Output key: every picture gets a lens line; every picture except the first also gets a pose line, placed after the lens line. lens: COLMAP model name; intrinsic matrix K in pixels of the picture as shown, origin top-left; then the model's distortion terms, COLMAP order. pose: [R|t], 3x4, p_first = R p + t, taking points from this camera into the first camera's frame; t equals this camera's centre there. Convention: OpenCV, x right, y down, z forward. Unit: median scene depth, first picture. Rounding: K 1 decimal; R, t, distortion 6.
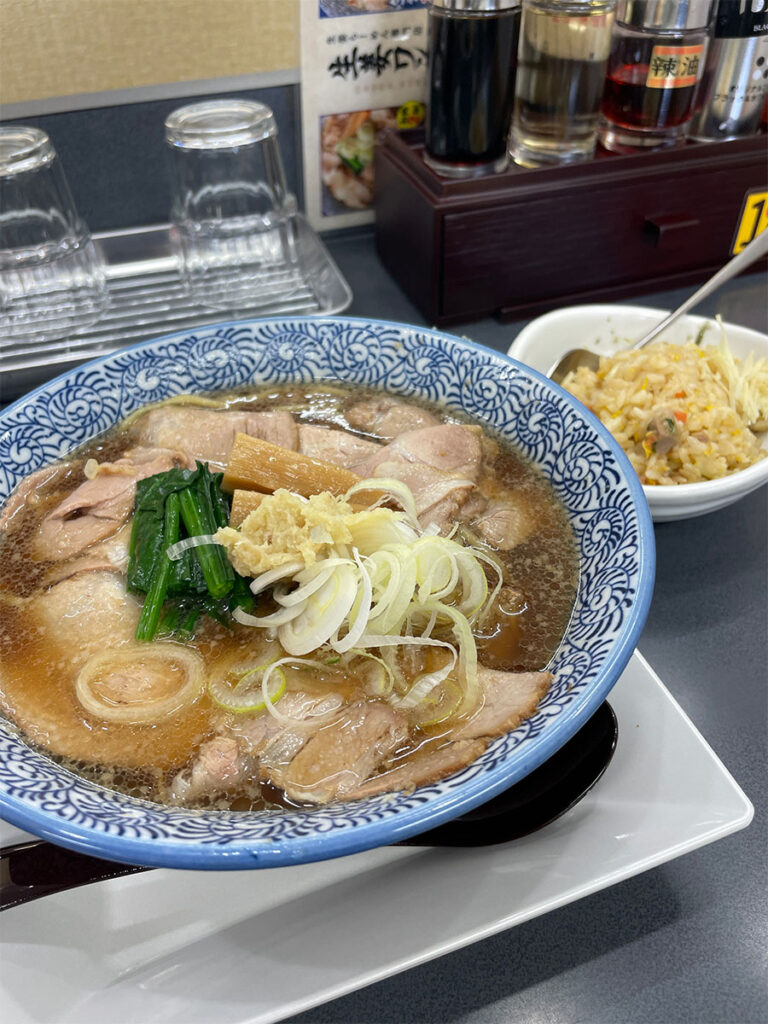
lens RADIAL K [[813.1, 0, 384.0], [0, 813.1, 512.0], [0, 0, 1]] dist [0.094454, -0.197049]
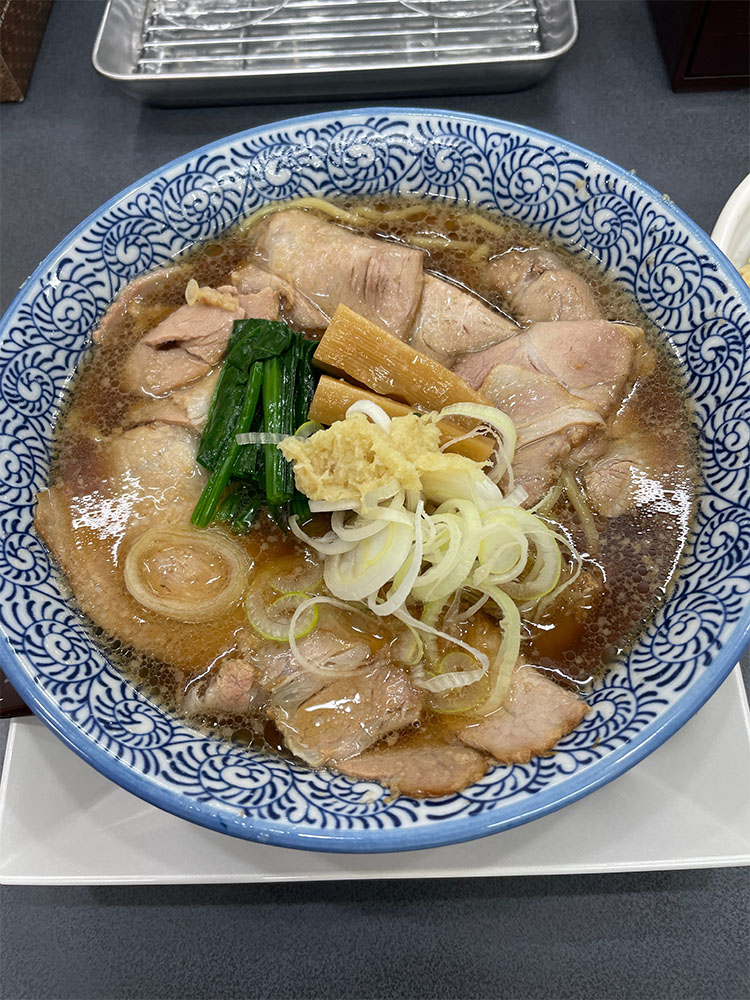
lens RADIAL K [[794.1, 0, 375.0], [0, 794.1, 500.0], [0, 0, 1]] dist [0.094454, -0.197049]
pose [[0.946219, 0.272589, -0.174254, 0.052628], [-0.180549, 0.891849, 0.414737, -0.240042], [0.268461, -0.360970, 0.893101, 0.163280]]
